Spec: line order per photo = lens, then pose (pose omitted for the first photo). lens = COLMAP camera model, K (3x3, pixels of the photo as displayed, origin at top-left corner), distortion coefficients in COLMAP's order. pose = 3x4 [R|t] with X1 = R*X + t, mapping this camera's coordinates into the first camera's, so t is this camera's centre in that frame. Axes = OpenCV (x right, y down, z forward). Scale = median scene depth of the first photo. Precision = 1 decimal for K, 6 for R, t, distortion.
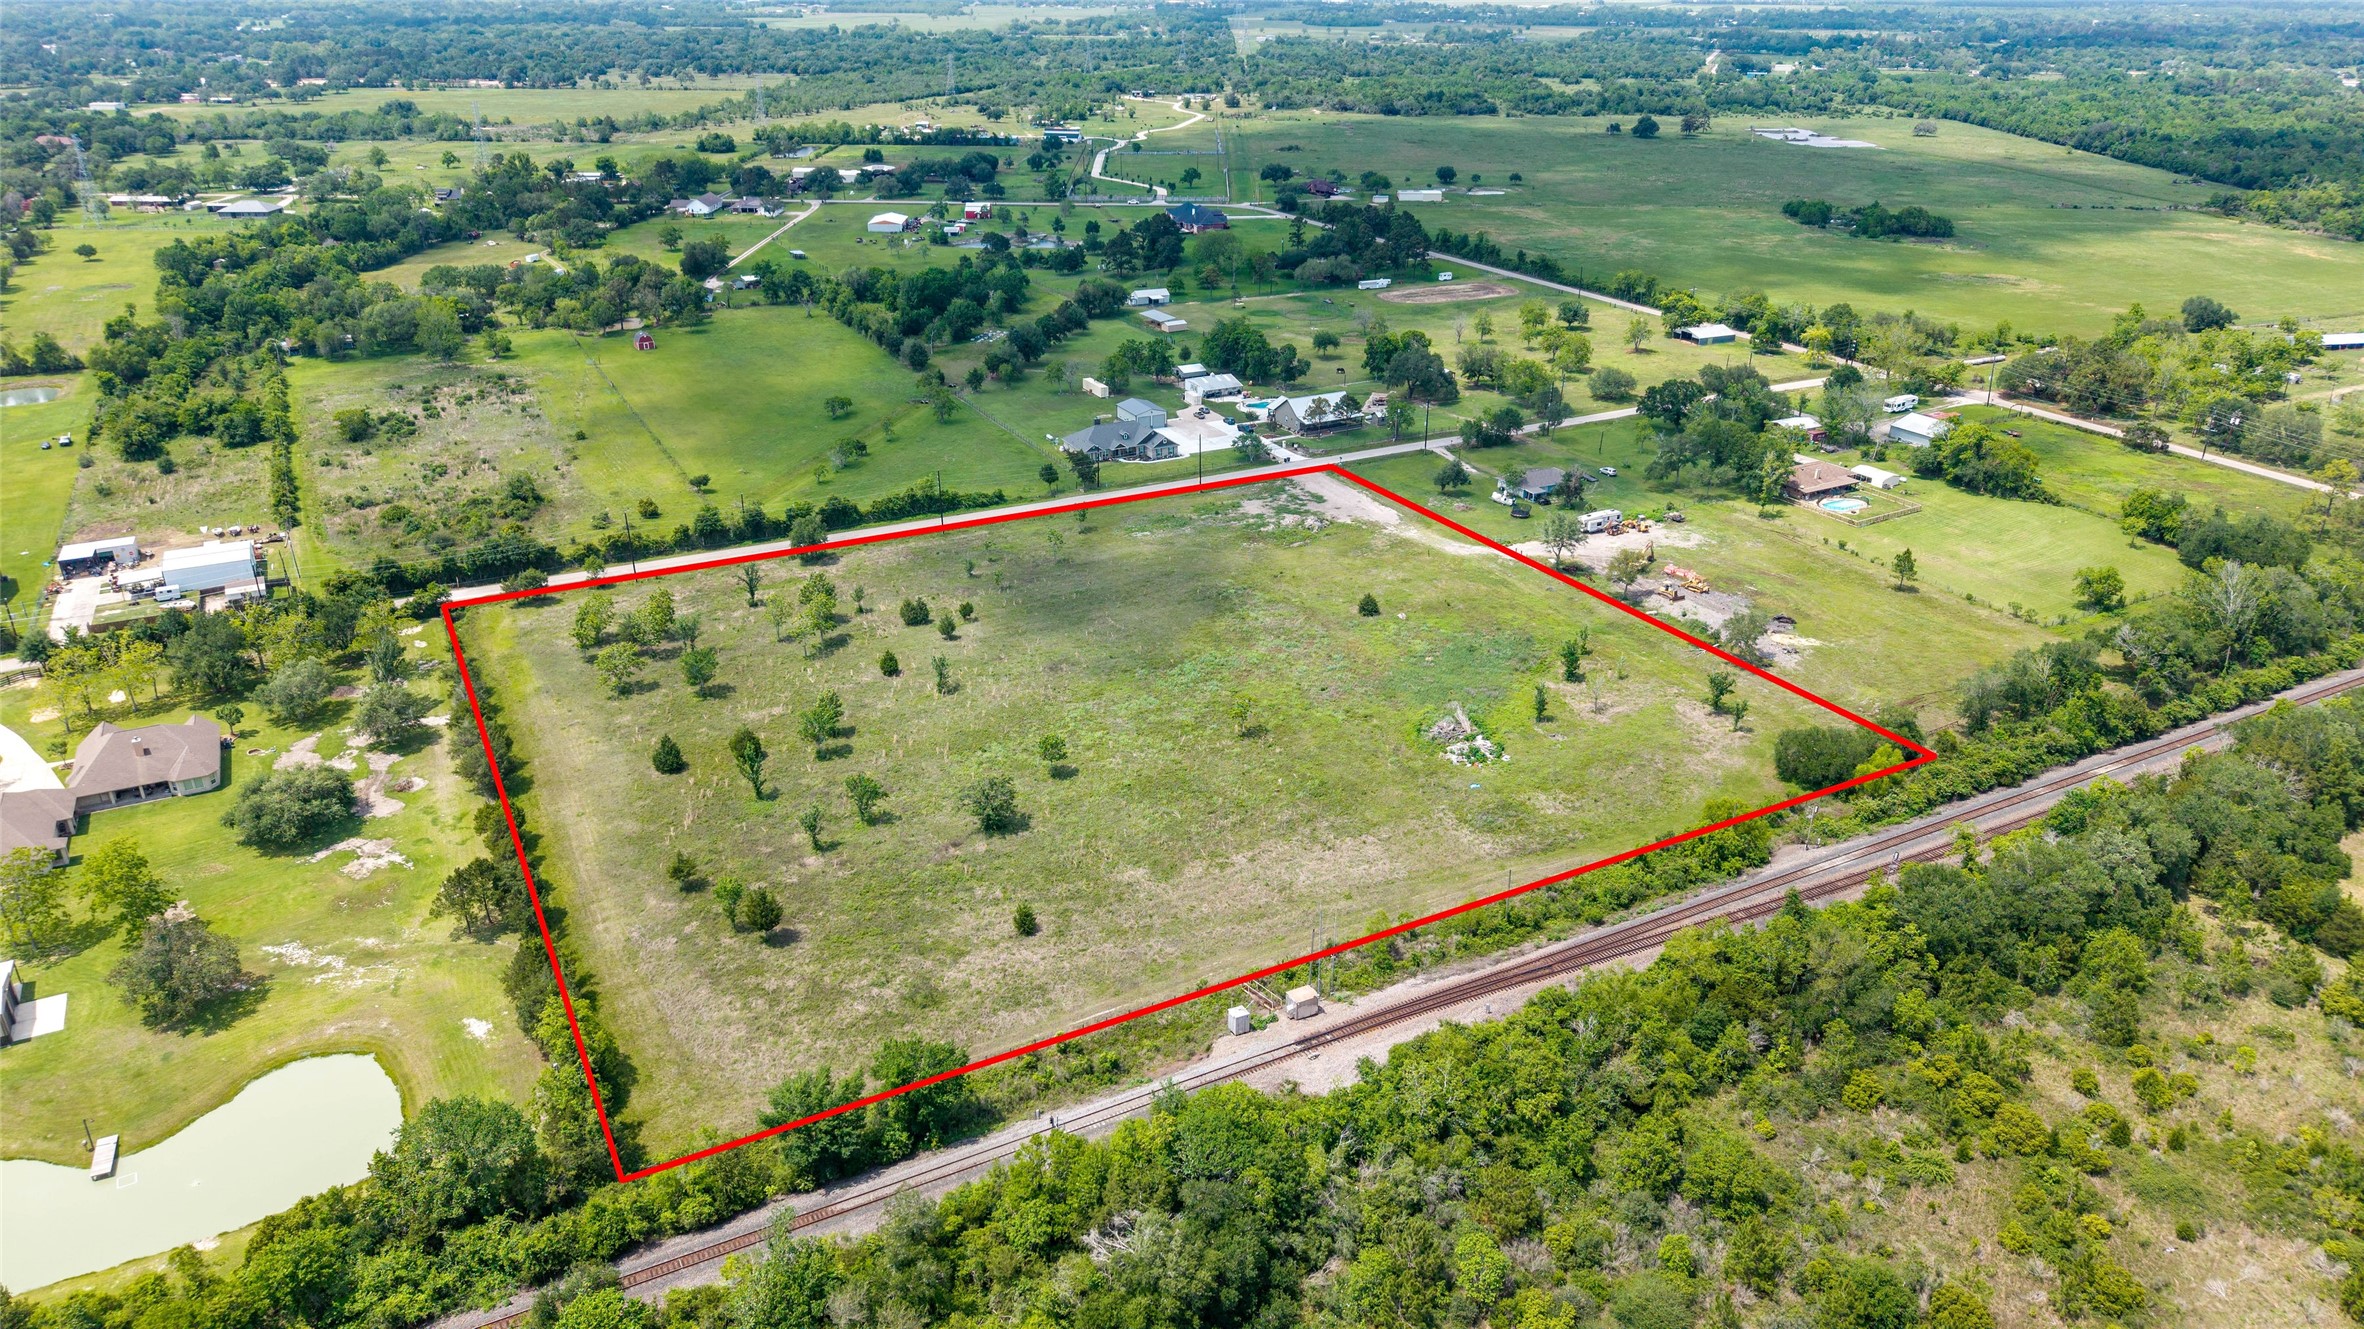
lens RADIAL K [[1575.3, 0, 1175.6], [0, 1575.3, 666.2], [0, 0, 1]] dist [0.029166, -0.046789]
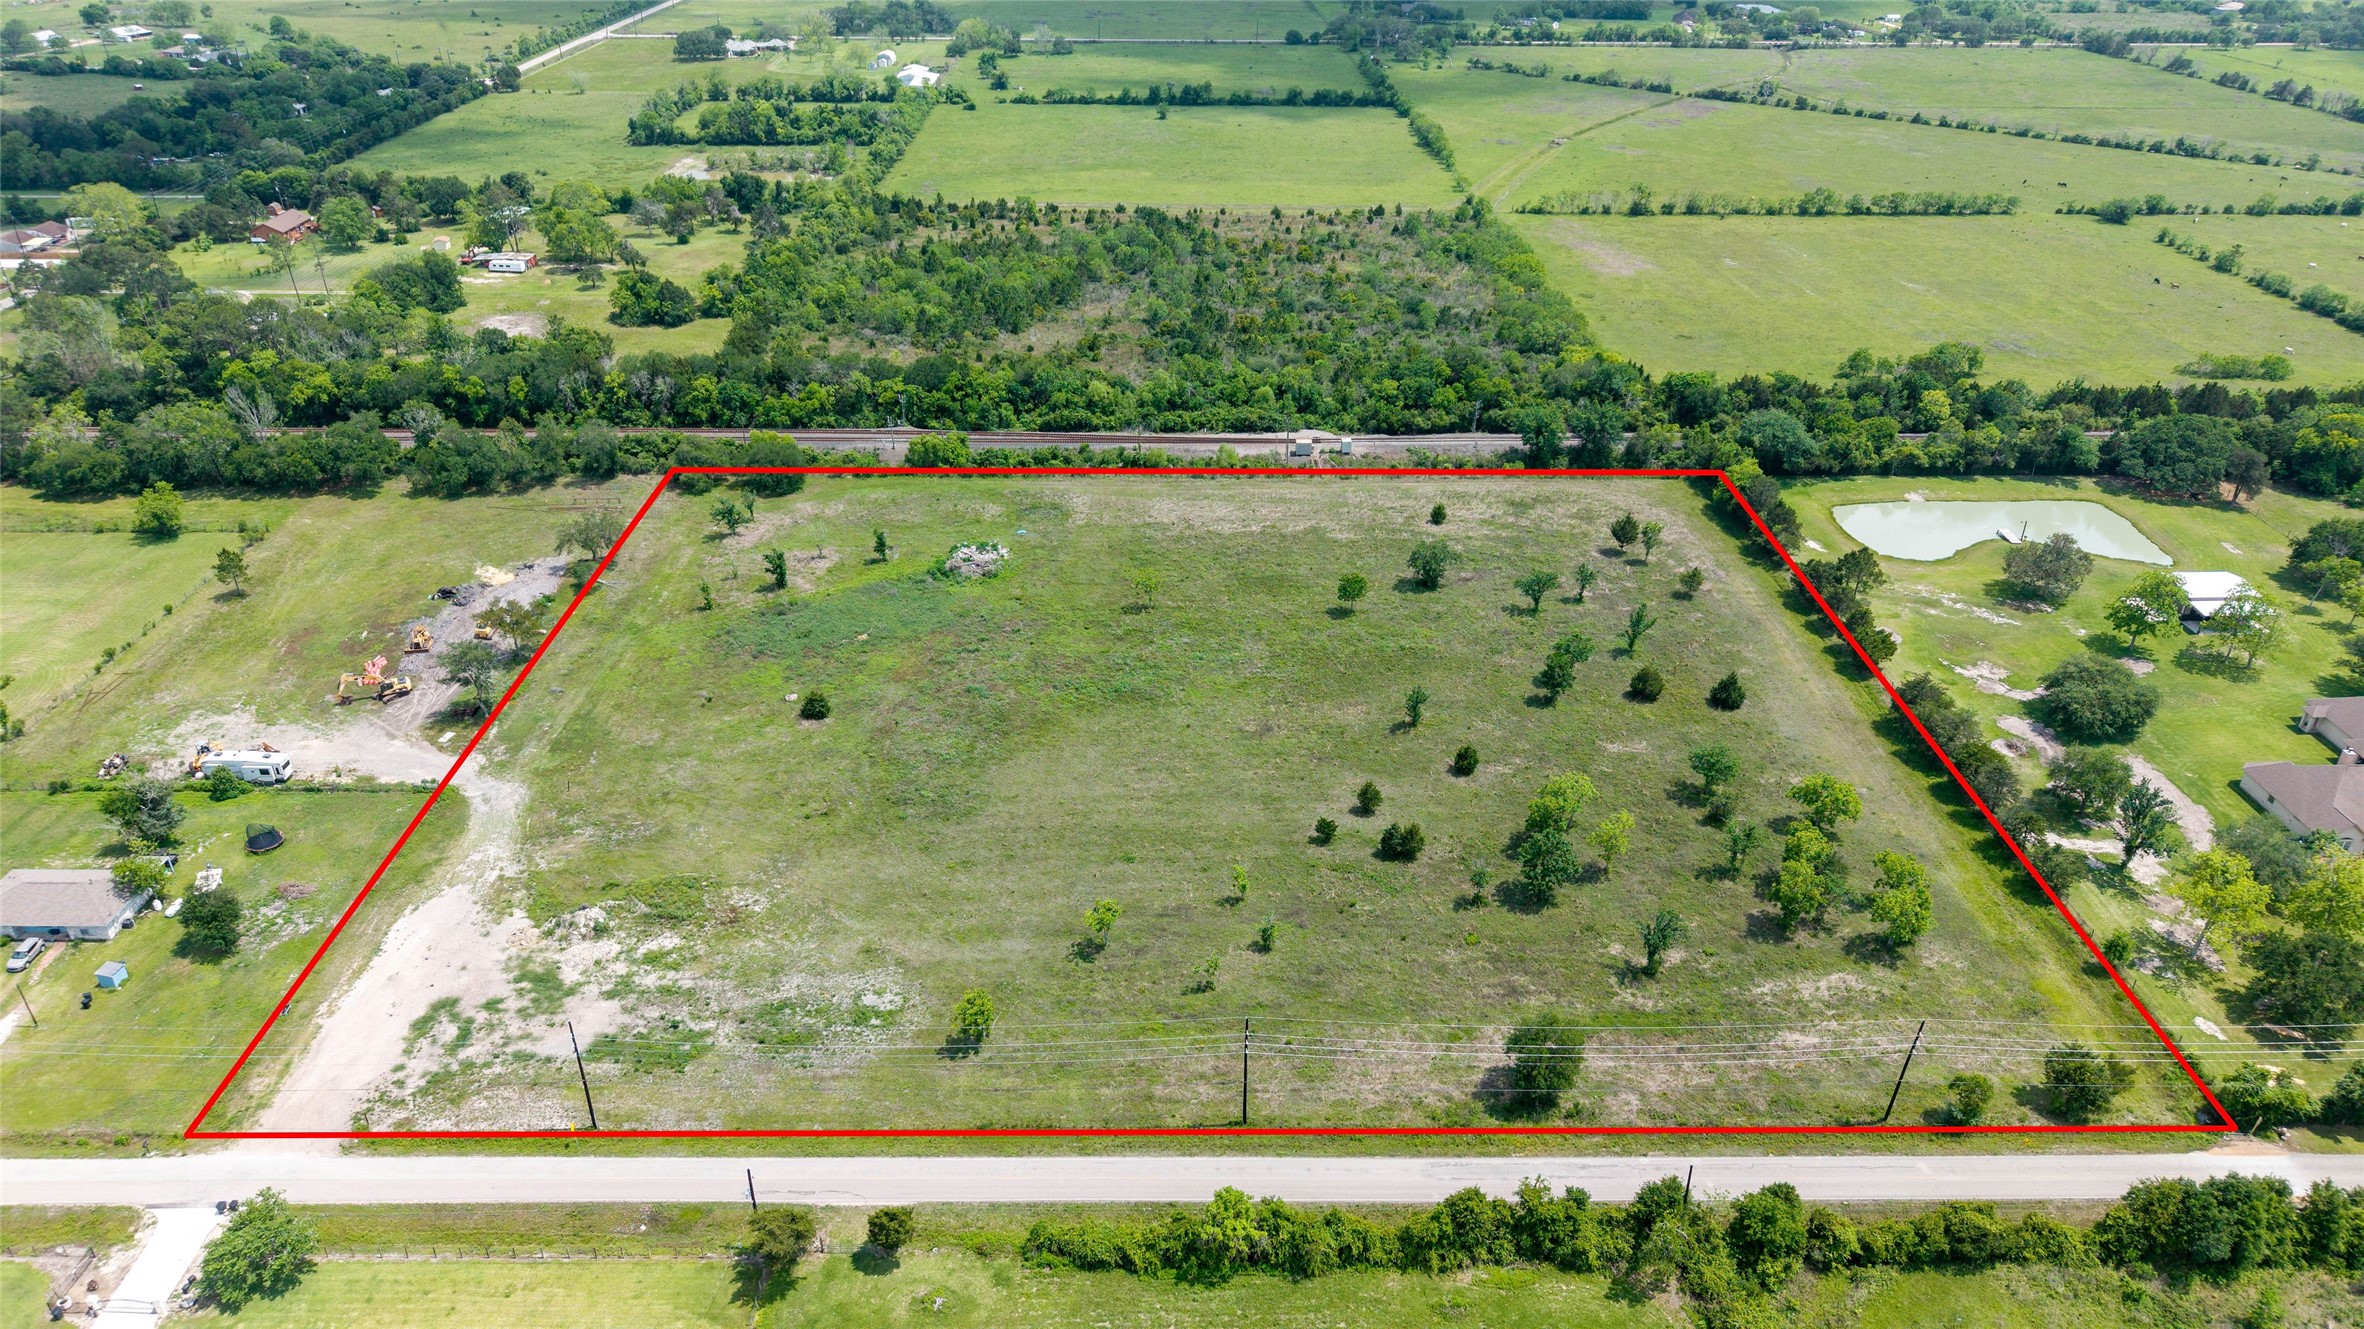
lens RADIAL K [[1575.3, 0, 1175.6], [0, 1575.3, 666.2], [0, 0, 1]] dist [0.029166, -0.046789]
pose [[-0.890587, -0.228662, 0.393152, -0.293960], [0.176150, 0.623545, 0.761685, -0.543383], [-0.419316, 0.747600, -0.515042, 1.202706]]
